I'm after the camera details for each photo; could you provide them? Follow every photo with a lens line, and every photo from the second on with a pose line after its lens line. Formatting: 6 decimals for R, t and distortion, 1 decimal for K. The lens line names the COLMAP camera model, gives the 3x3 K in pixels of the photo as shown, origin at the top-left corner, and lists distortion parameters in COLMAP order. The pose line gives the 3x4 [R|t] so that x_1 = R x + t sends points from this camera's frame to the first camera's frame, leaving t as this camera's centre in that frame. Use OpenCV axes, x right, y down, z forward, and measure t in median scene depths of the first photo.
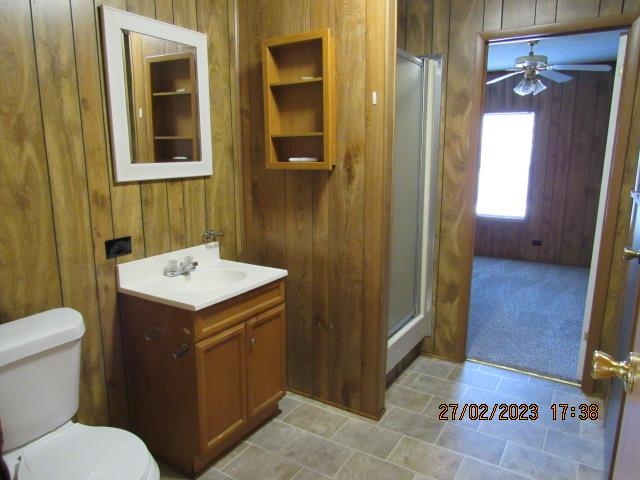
lens RADIAL K [[456.1, 0, 321.9], [0, 456.1, 240.1], [0, 0, 1]] dist [-0.004855, -0.001905]
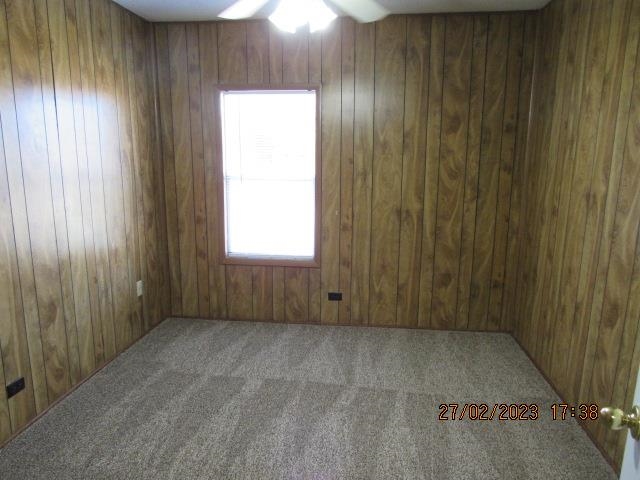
lens RADIAL K [[456.1, 0, 319.9], [0, 456.1, 242.7], [0, 0, 1]] dist [-0.004855, -0.001905]
pose [[0.909387, -0.073976, 0.409319, 0.199653], [0.071961, 0.997200, 0.020348, -0.083985], [-0.409678, 0.010951, 0.912164, 0.431363]]
